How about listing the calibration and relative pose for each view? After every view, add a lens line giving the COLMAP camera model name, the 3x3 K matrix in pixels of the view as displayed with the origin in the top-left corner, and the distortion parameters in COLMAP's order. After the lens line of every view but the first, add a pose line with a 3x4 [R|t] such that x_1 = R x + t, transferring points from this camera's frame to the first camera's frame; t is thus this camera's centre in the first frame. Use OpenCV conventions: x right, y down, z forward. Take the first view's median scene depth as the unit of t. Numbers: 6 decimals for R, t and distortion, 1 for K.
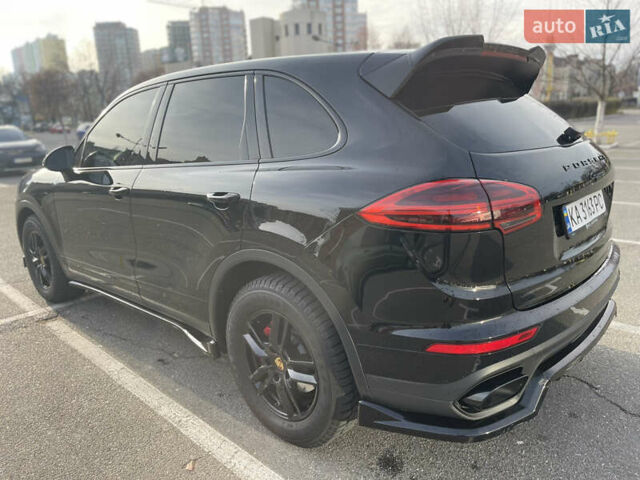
lens RADIAL K [[481.5, 0, 317.3], [0, 481.5, 238.0], [0, 0, 1]] dist [0.072996, -0.082701]
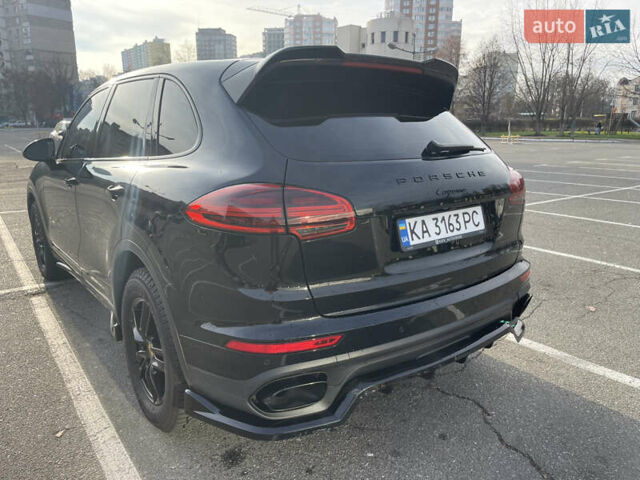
lens RADIAL K [[481.5, 0, 321.7], [0, 481.5, 239.9], [0, 0, 1]] dist [0.072996, -0.082701]
pose [[0.985830, 0.076831, -0.149115, 0.477320], [-0.078290, 0.996923, -0.003927, -0.006106], [0.148354, 0.015546, 0.988812, -0.000793]]
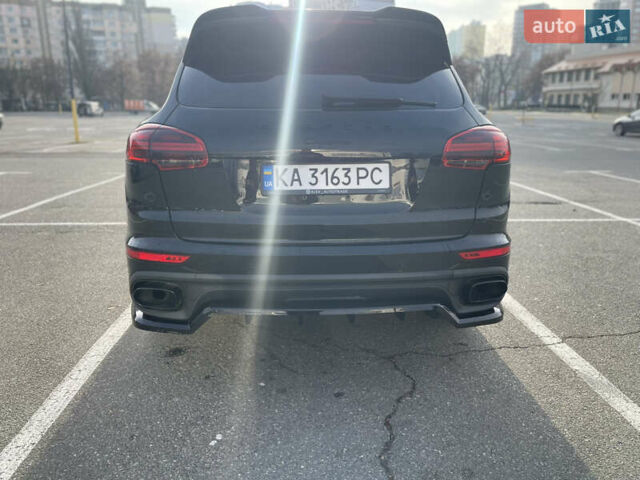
lens RADIAL K [[481.5, 0, 318.5], [0, 481.5, 239.9], [0, 0, 1]] dist [0.072996, -0.082701]
pose [[0.730566, 0.215662, -0.647891, 1.254200], [-0.194066, 0.975266, 0.105805, -0.037024], [0.654685, 0.048436, 0.754349, 0.278992]]
